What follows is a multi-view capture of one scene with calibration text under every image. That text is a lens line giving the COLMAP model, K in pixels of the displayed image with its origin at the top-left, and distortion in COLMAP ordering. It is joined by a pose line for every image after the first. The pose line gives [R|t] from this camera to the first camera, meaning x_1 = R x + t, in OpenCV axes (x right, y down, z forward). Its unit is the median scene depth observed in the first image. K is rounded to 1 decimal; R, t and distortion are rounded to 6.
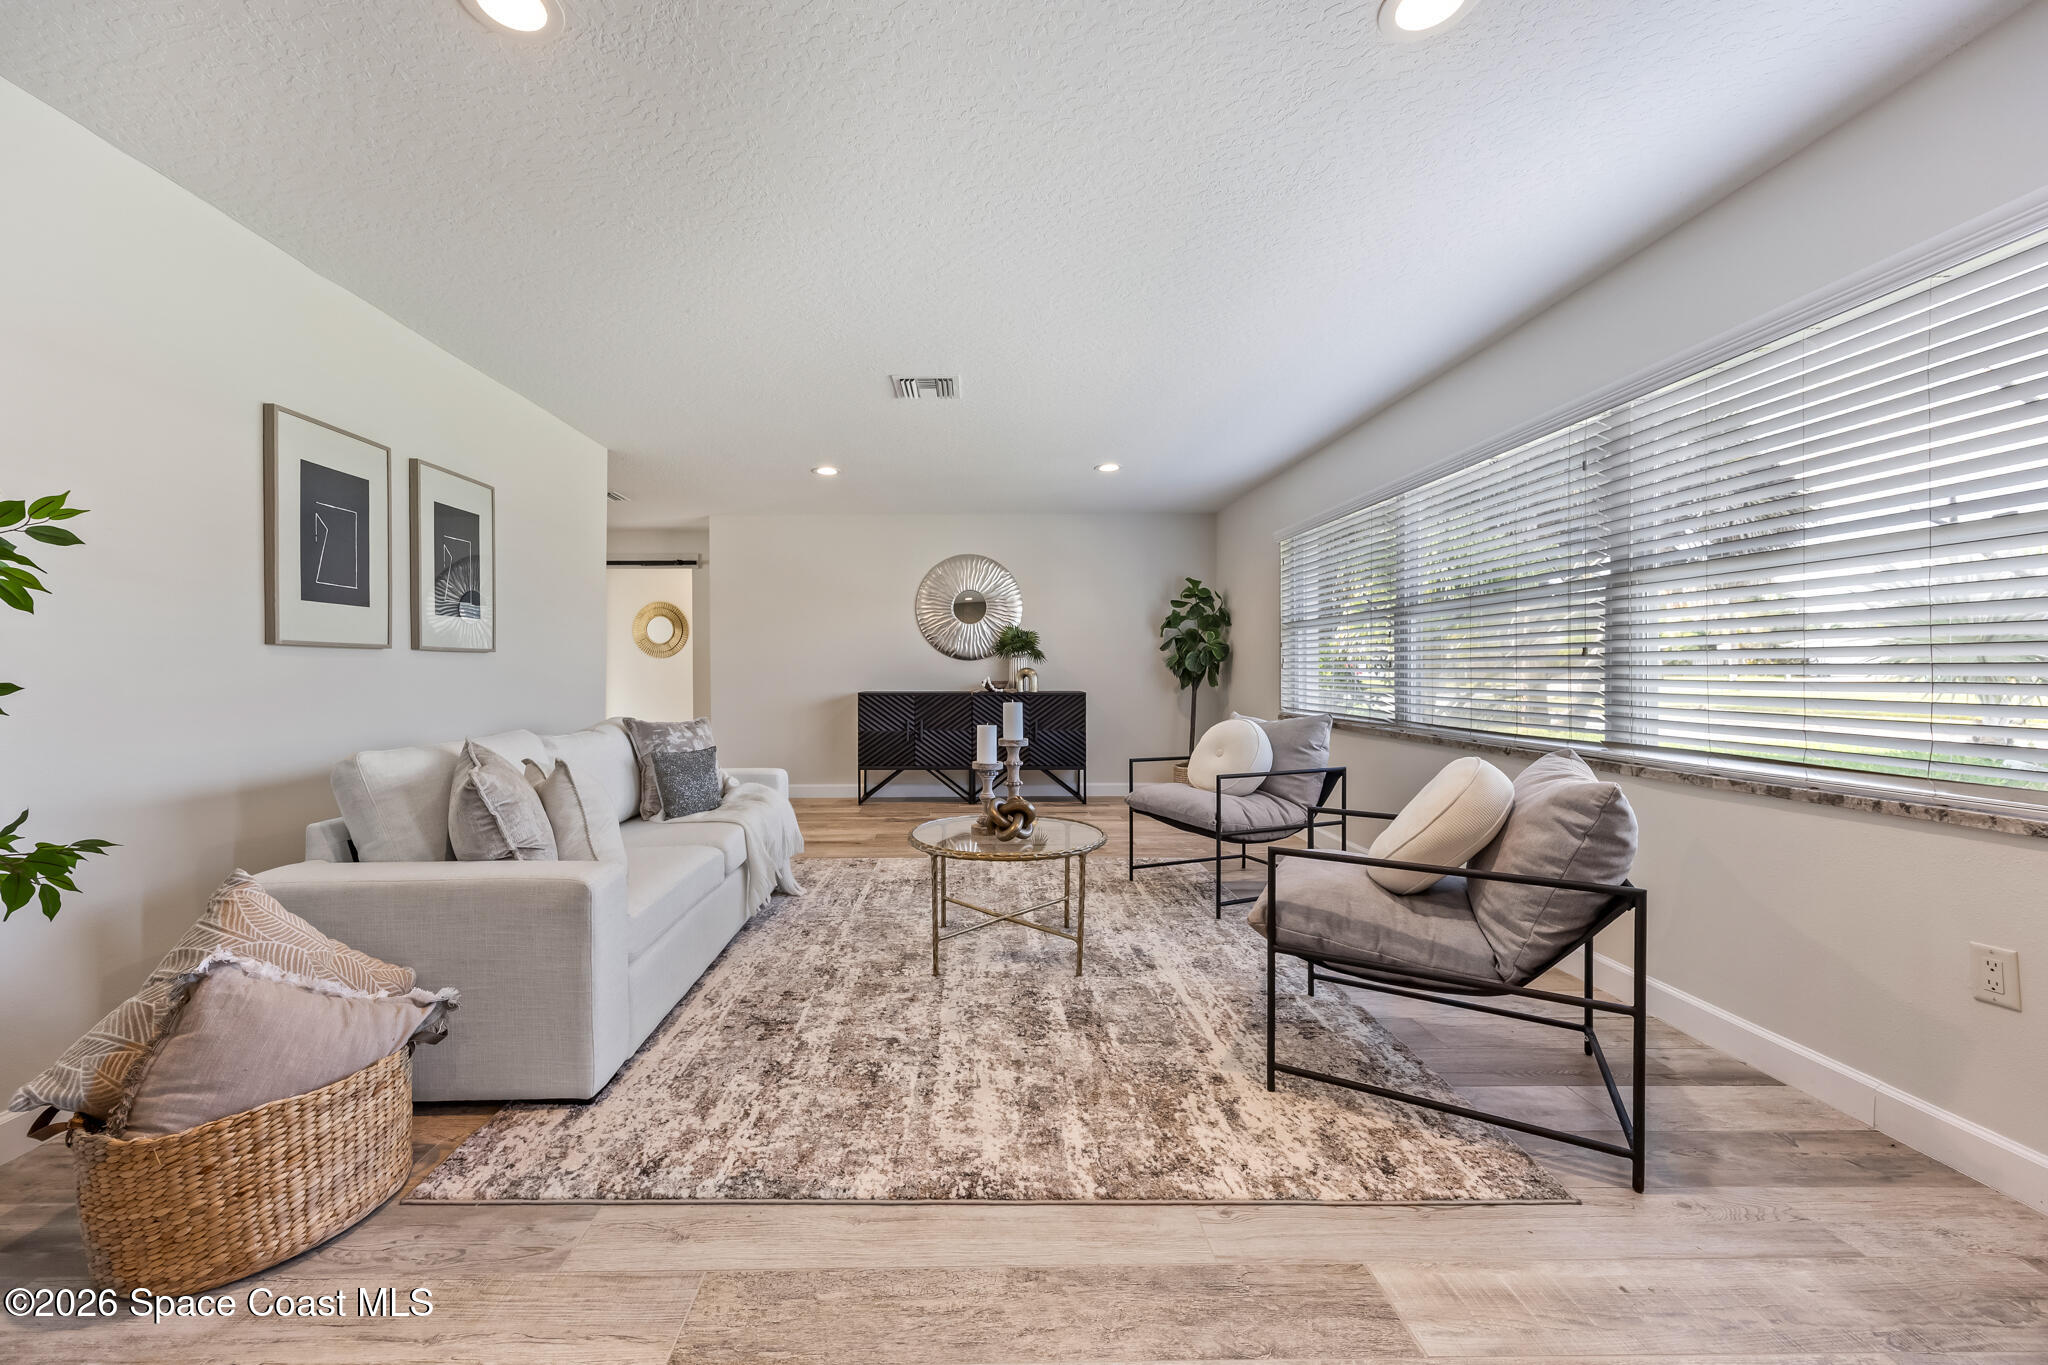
lens RADIAL K [[785.4, 0, 980.0], [0, 785.4, 669.2], [0, 0, 1]] dist [0.000297, -0.000411]
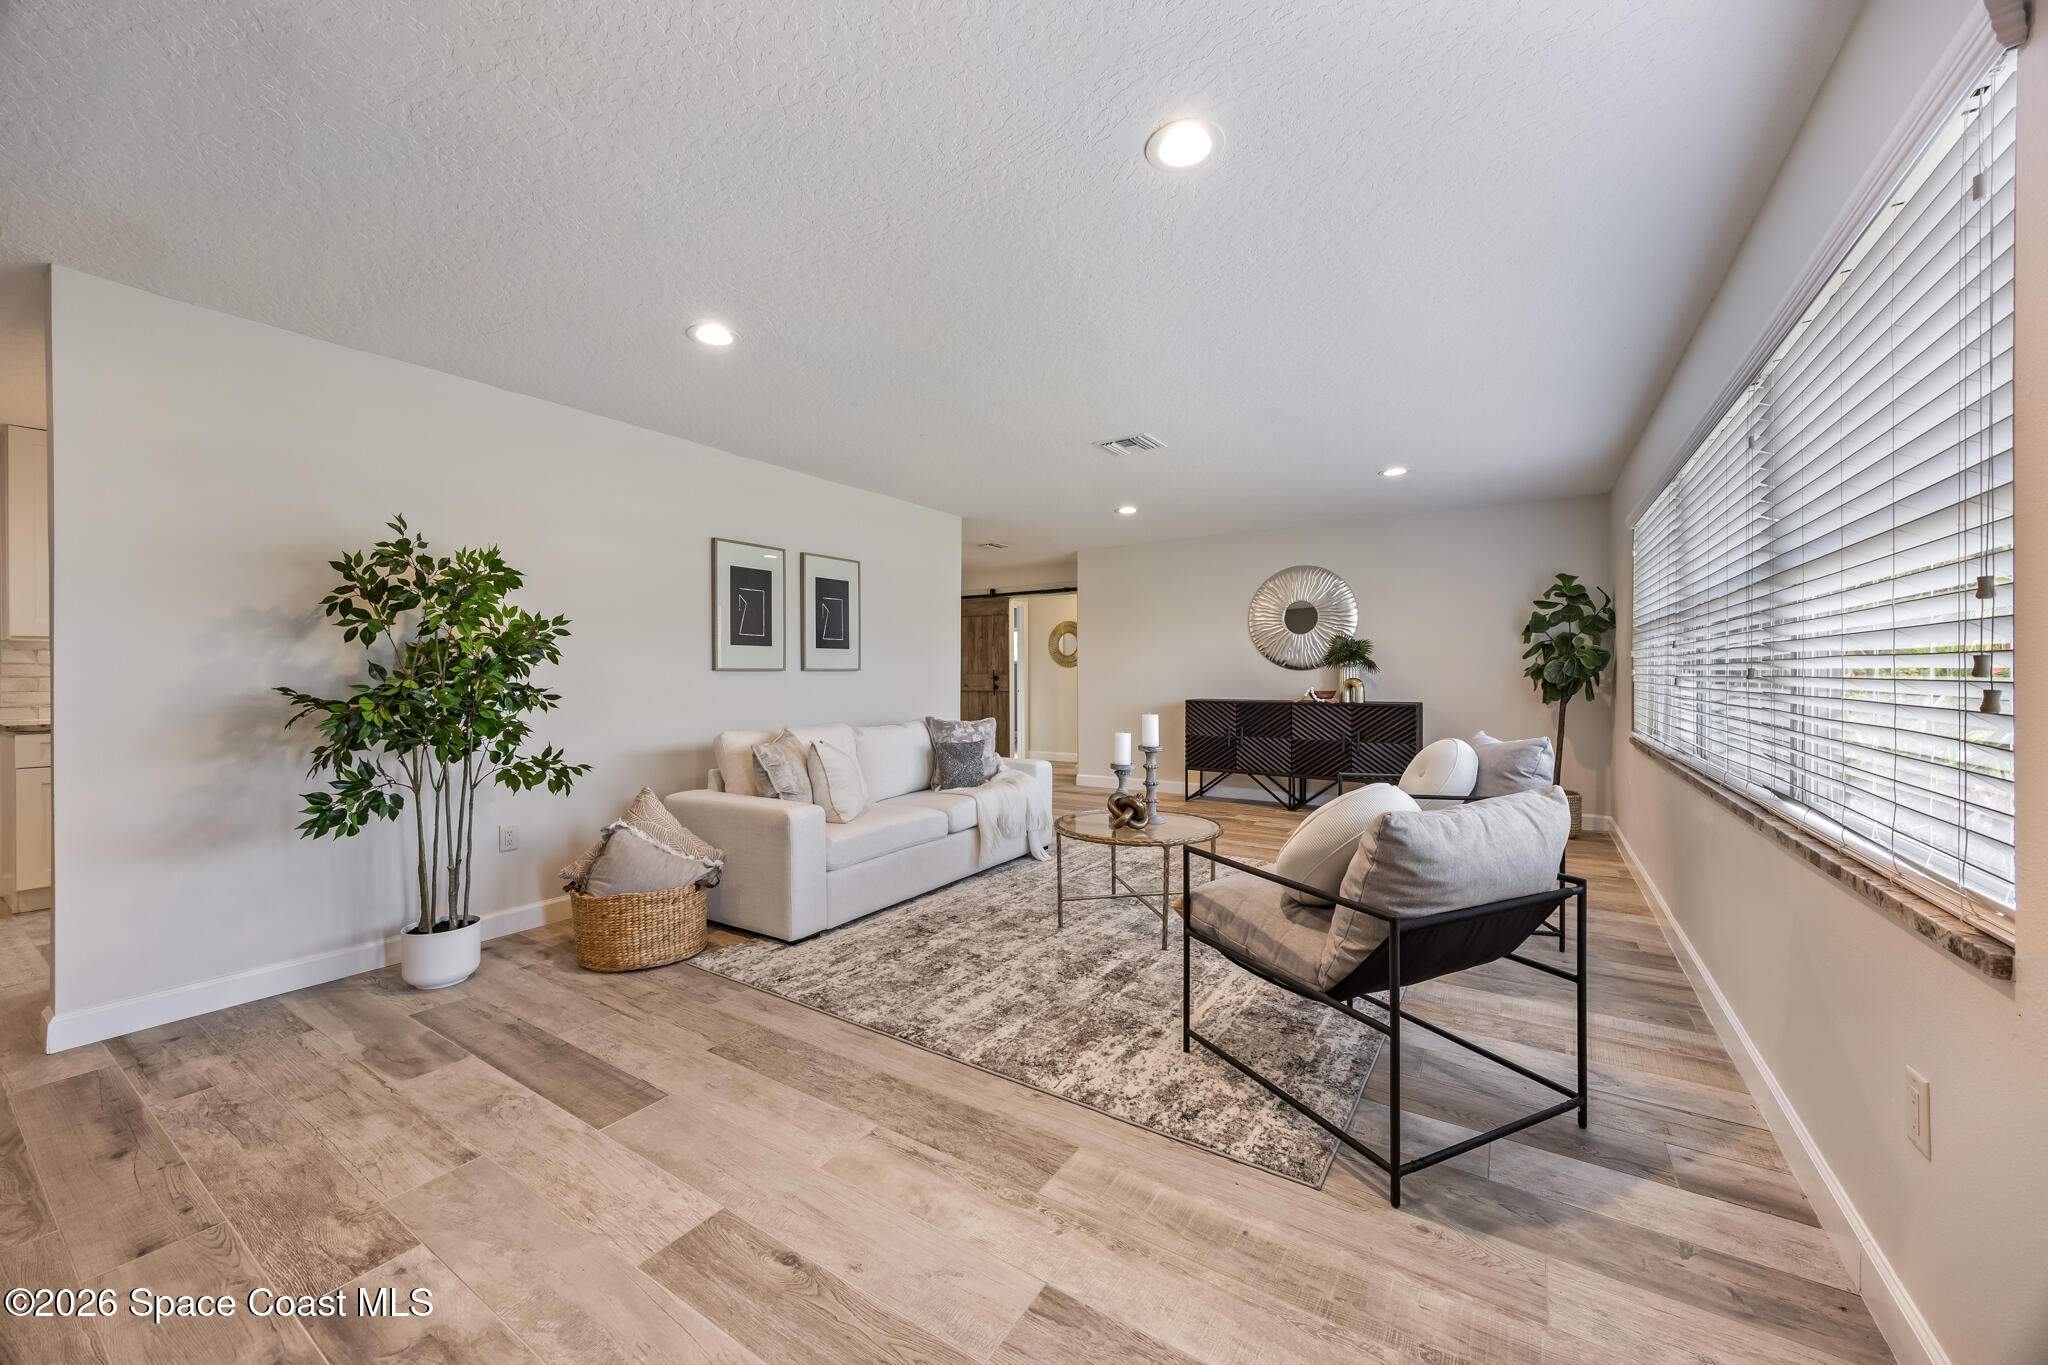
lens RADIAL K [[768.7, 0, 1021.4], [0, 768.7, 677.1], [0, 0, 1]] dist [-0.001494, -0.000714]
pose [[0.830064, 0.002853, -0.557660, 0.668508], [0.001432, 0.999973, 0.007247, -0.027779], [0.557666, -0.006814, 0.830038, -0.074550]]
